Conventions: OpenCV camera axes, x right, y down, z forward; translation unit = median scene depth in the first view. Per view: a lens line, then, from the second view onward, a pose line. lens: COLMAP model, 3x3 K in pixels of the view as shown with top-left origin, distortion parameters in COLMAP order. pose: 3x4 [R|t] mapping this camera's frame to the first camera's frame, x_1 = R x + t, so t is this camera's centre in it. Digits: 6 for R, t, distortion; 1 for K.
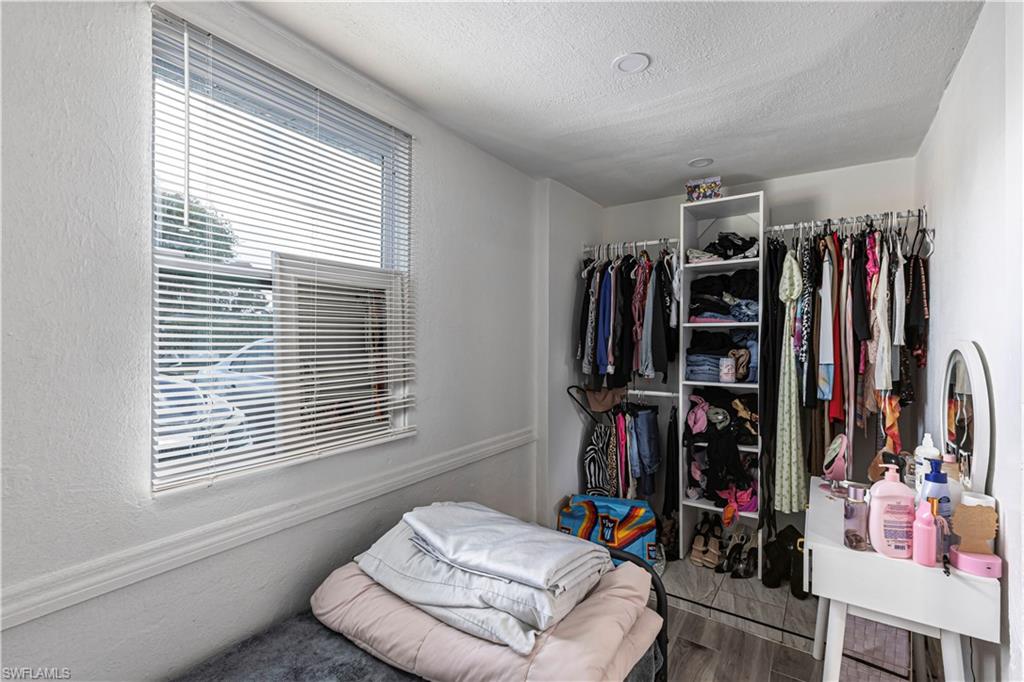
lens RADIAL K [[459.6, 0, 517.3], [0, 459.6, 340.4], [0, 0, 1]] dist [0.002389, 0.000452]
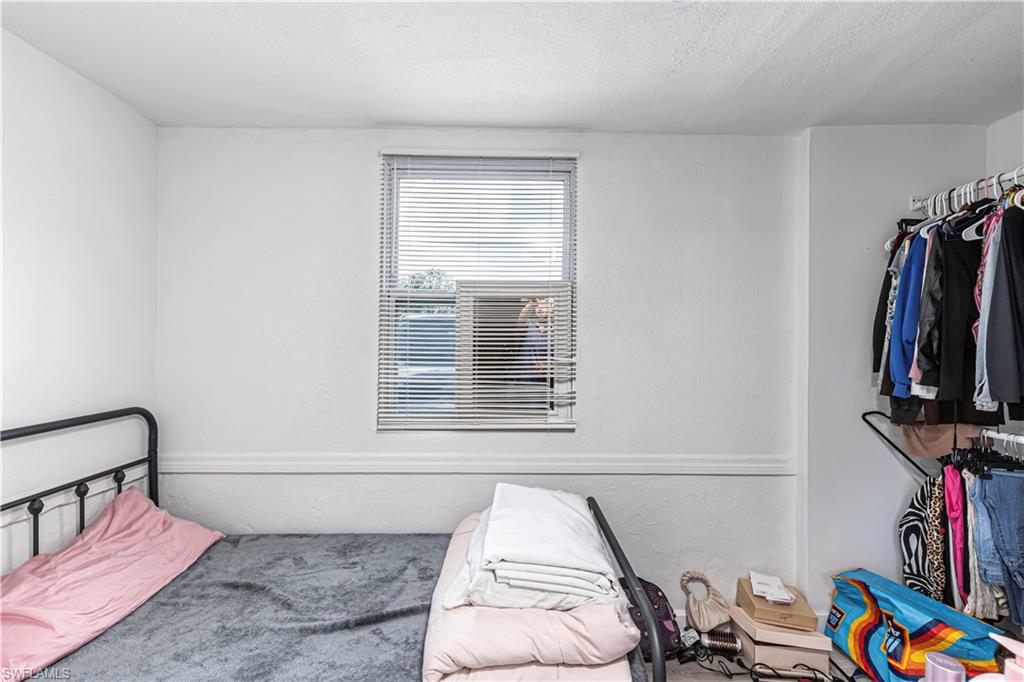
lens RADIAL K [[459.6, 0, 517.3], [0, 459.6, 340.4], [0, 0, 1]] dist [0.002389, 0.000452]
pose [[0.556102, -0.001606, -0.831113, 0.429093], [-0.009997, 0.999913, -0.008621, 0.004916], [0.831054, 0.013103, 0.556037, 0.191659]]
